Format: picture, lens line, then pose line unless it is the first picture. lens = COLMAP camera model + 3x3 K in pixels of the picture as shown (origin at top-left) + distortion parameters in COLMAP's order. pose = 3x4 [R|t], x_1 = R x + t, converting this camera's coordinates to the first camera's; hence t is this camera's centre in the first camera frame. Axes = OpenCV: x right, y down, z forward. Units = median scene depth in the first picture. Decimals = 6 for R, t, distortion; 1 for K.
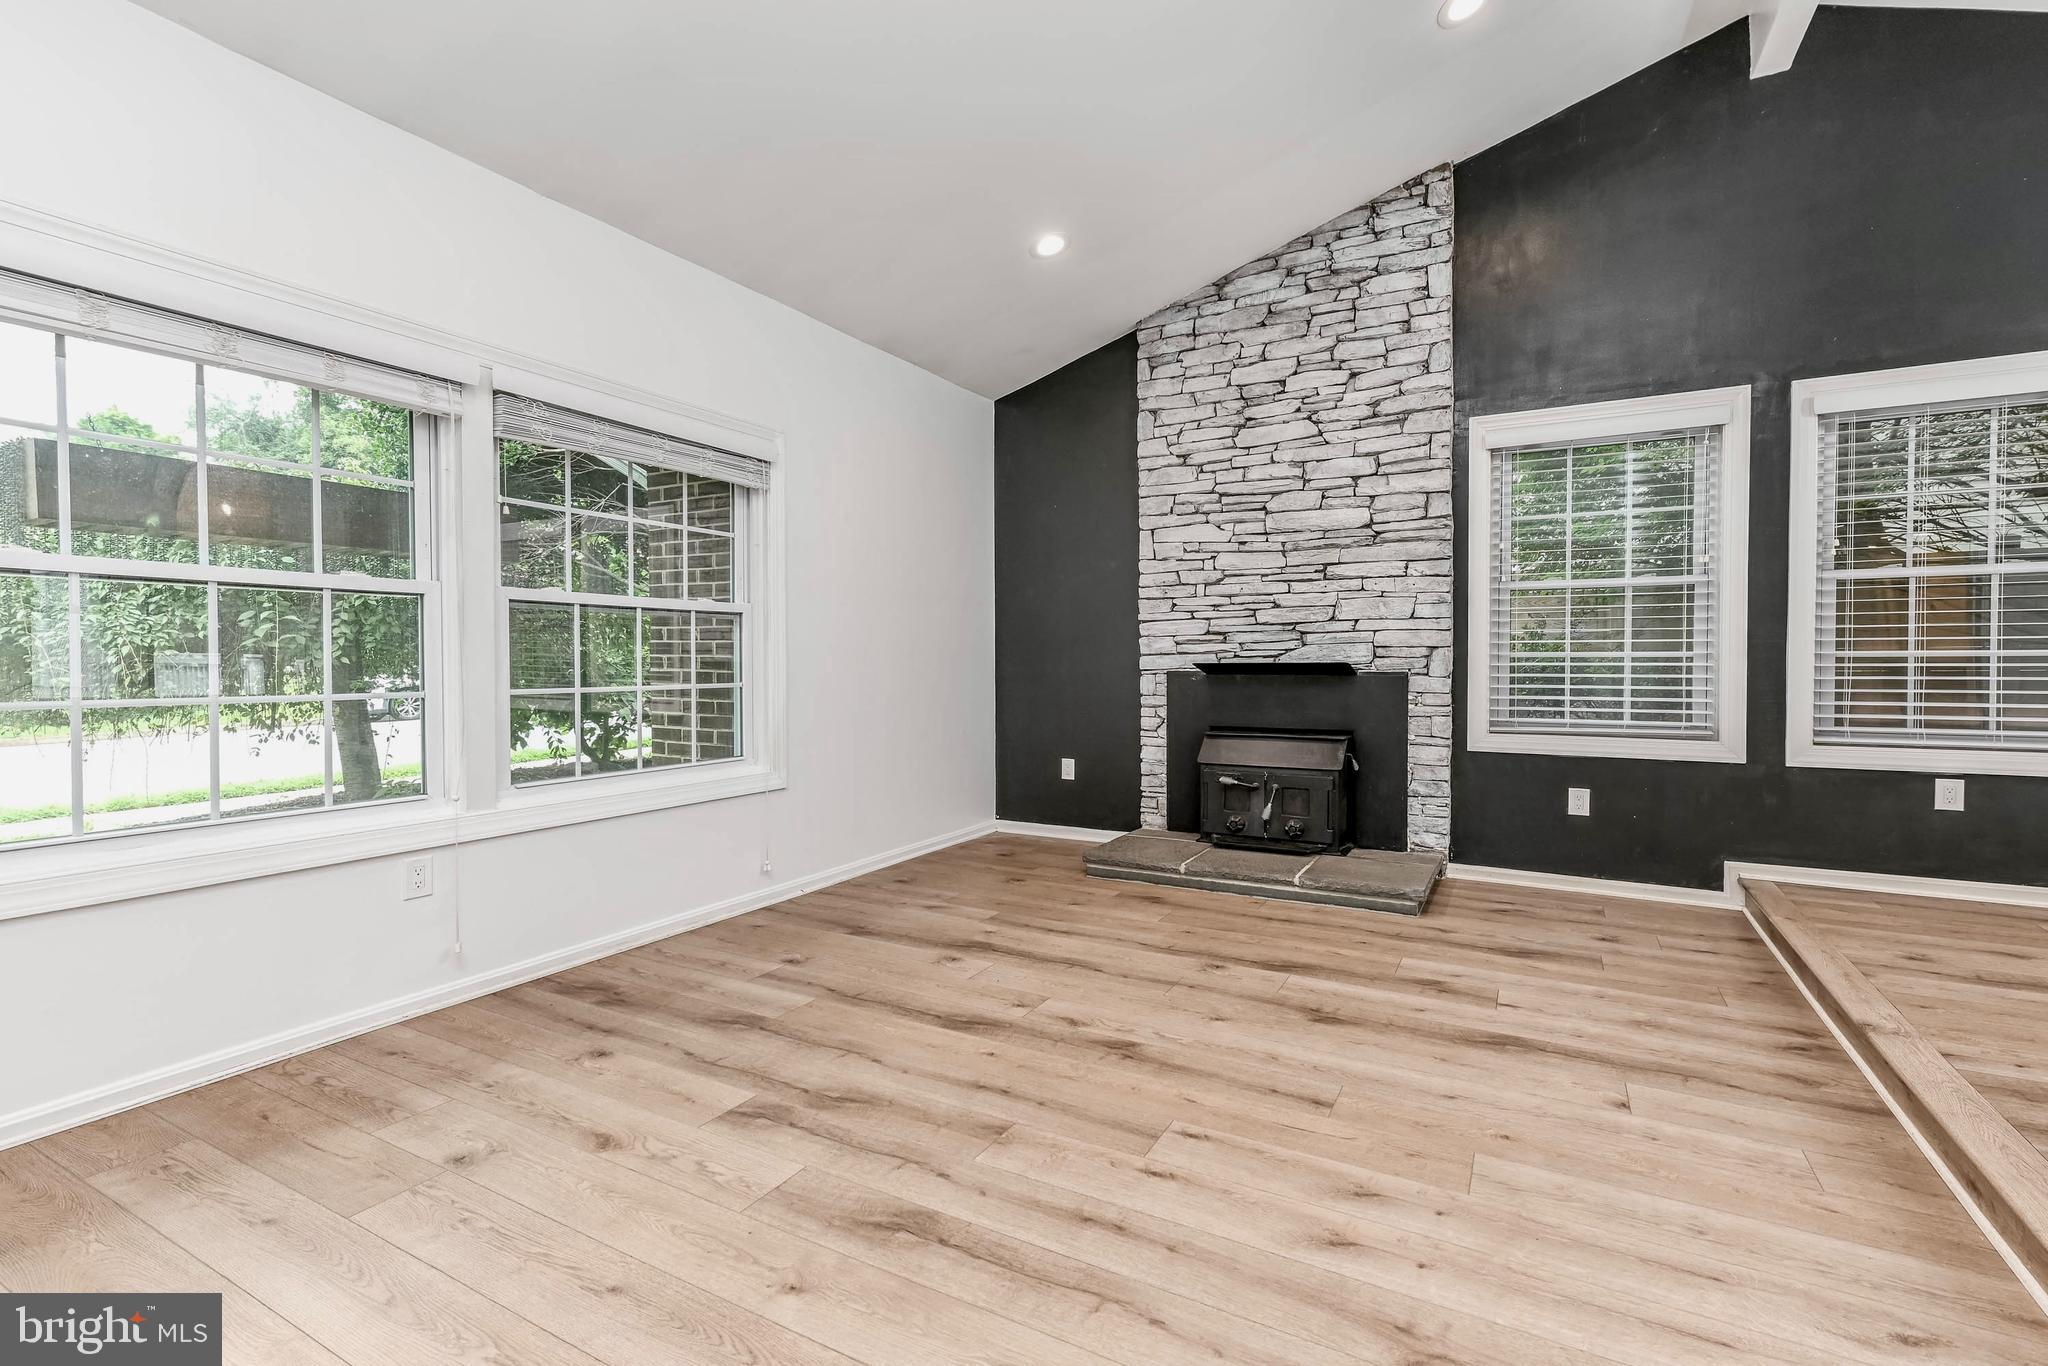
lens RADIAL K [[942.8, 0, 972.4], [0, 942.8, 678.5], [0, 0, 1]] dist [0.004194, -0.000049]
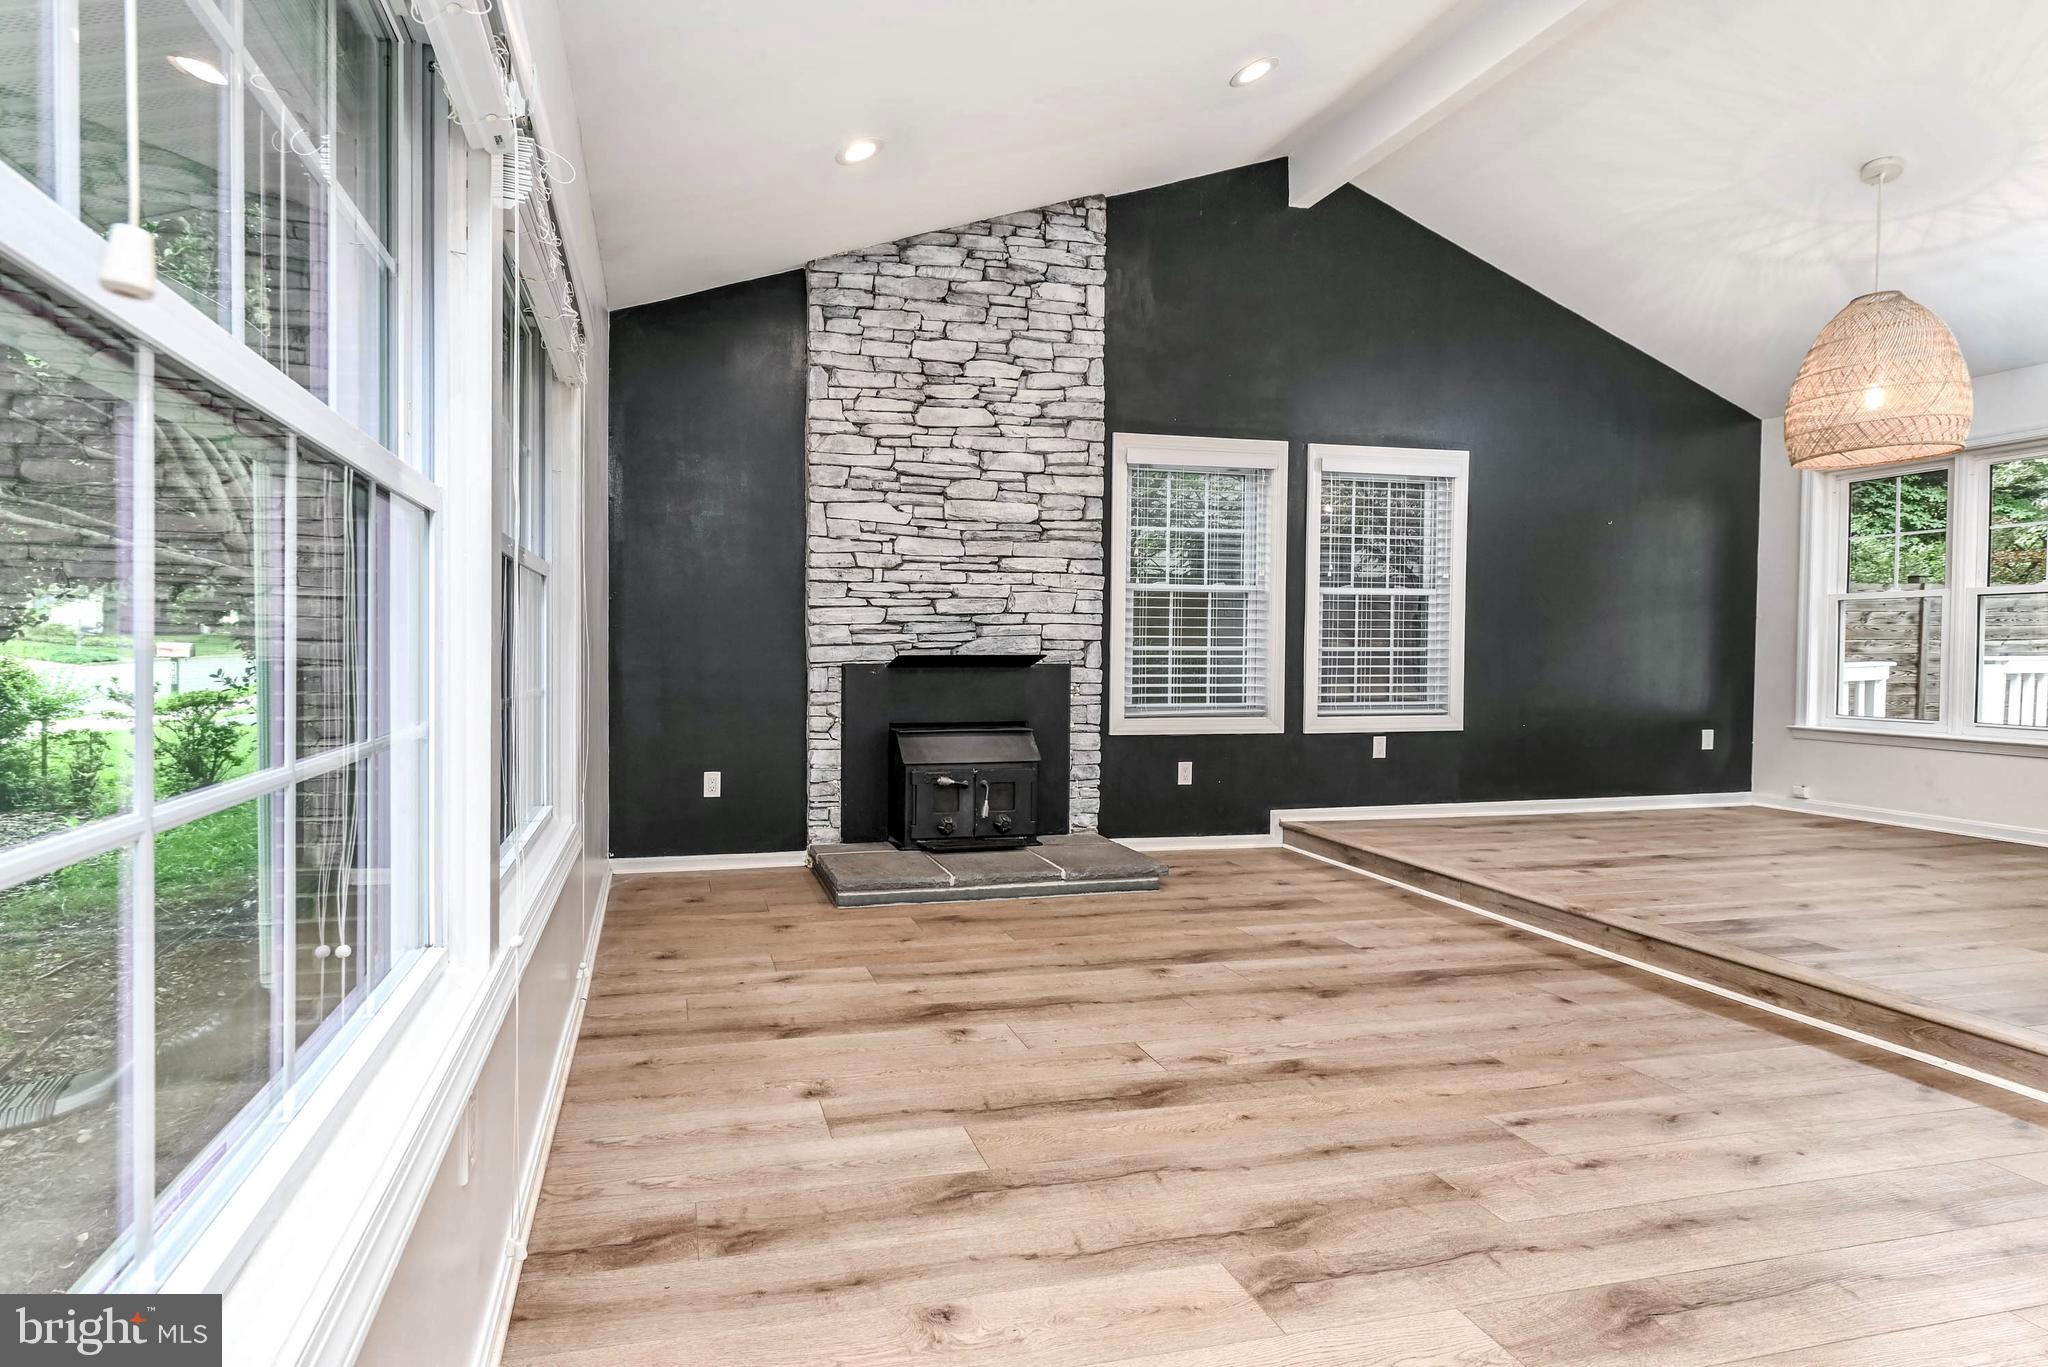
lens RADIAL K [[1027.9, 0, 844.8], [0, 1027.9, 667.9], [0, 0, 1]] dist [0.004839, 0.000189]
pose [[0.733114, -0.008197, 0.680056, -0.505350], [0.008356, 0.999960, 0.003044, -0.007950], [-0.680054, 0.003451, 0.733154, 0.324663]]
